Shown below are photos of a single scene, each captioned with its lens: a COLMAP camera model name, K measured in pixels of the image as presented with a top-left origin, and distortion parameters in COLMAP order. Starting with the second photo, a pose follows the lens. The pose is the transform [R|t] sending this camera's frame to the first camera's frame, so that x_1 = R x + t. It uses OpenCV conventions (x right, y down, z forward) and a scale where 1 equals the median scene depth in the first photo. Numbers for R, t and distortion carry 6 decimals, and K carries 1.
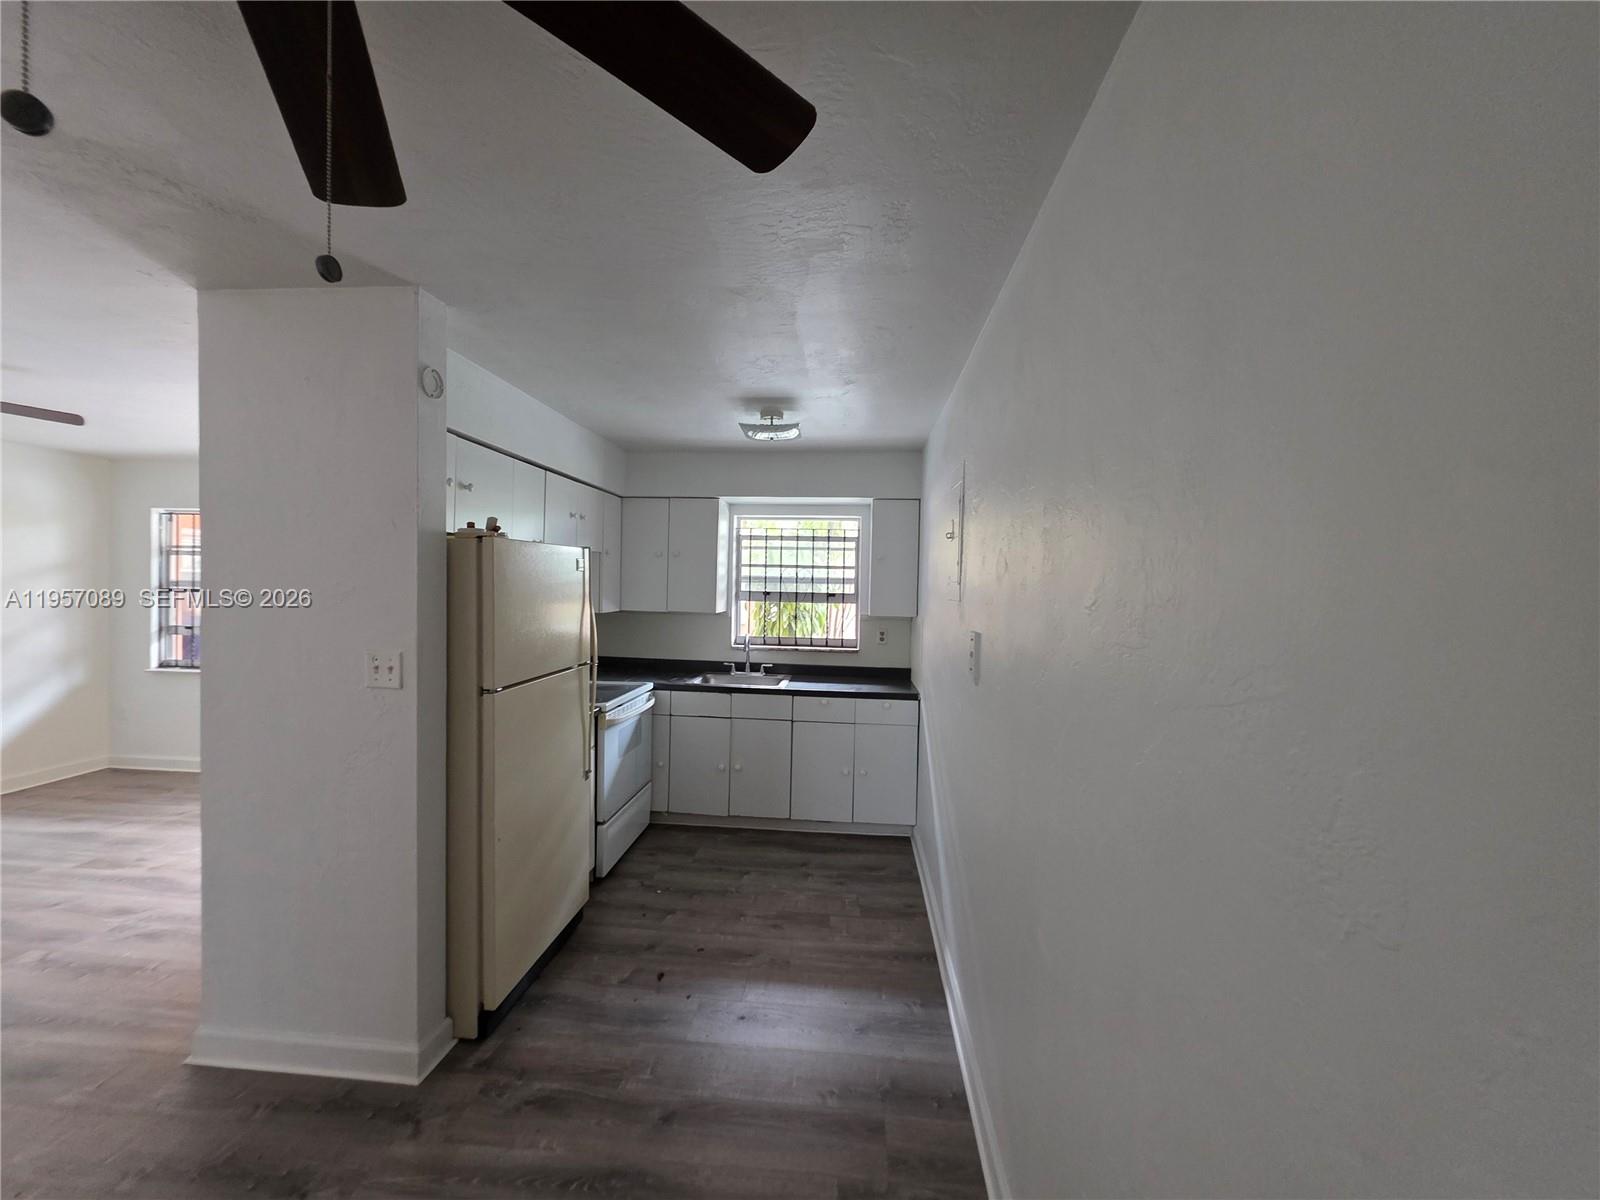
lens RADIAL K [[632.2, 0, 795.2], [0, 632.2, 598.7], [0, 0, 1]] dist [0.002307, 0.000331]
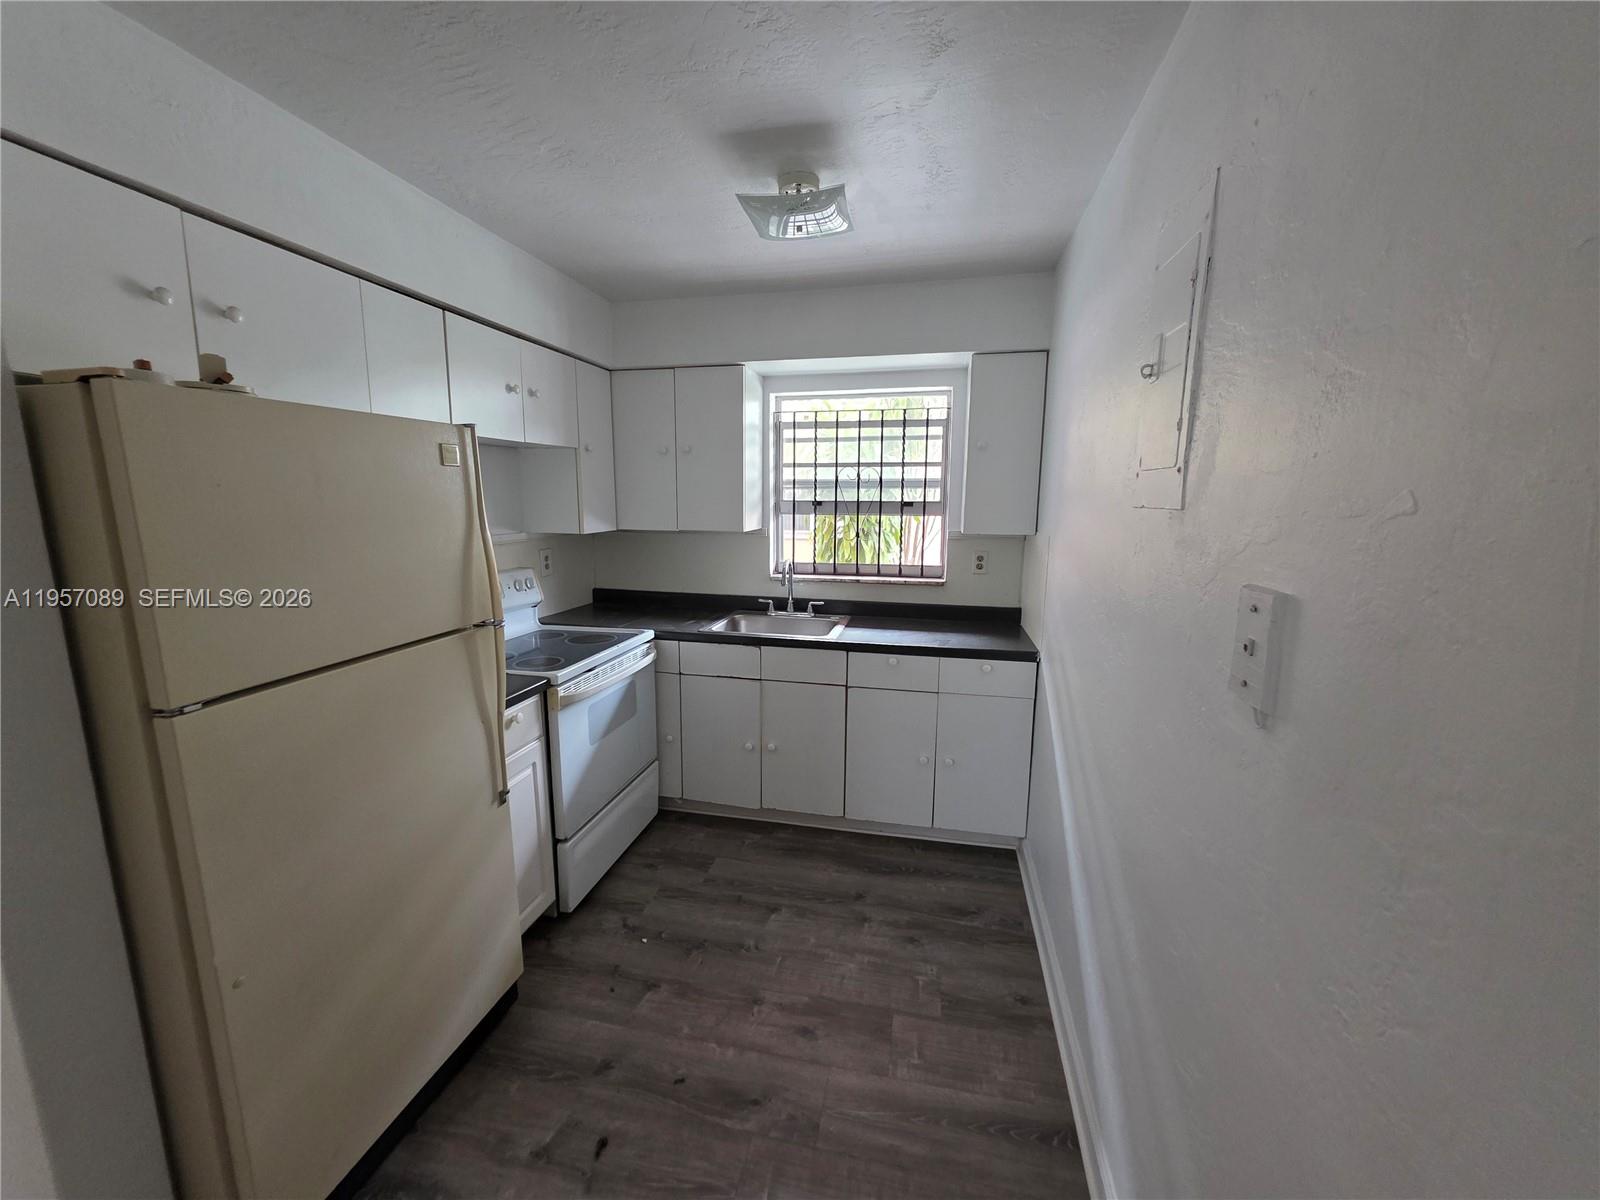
lens RADIAL K [[632.2, 0, 795.2], [0, 632.2, 598.7], [0, 0, 1]] dist [0.002307, 0.000331]
pose [[0.991603, 0.003936, -0.129260, 0.029065], [0.013834, 0.990573, 0.136284, 0.000892], [0.128578, -0.136928, 0.982201, 0.320930]]
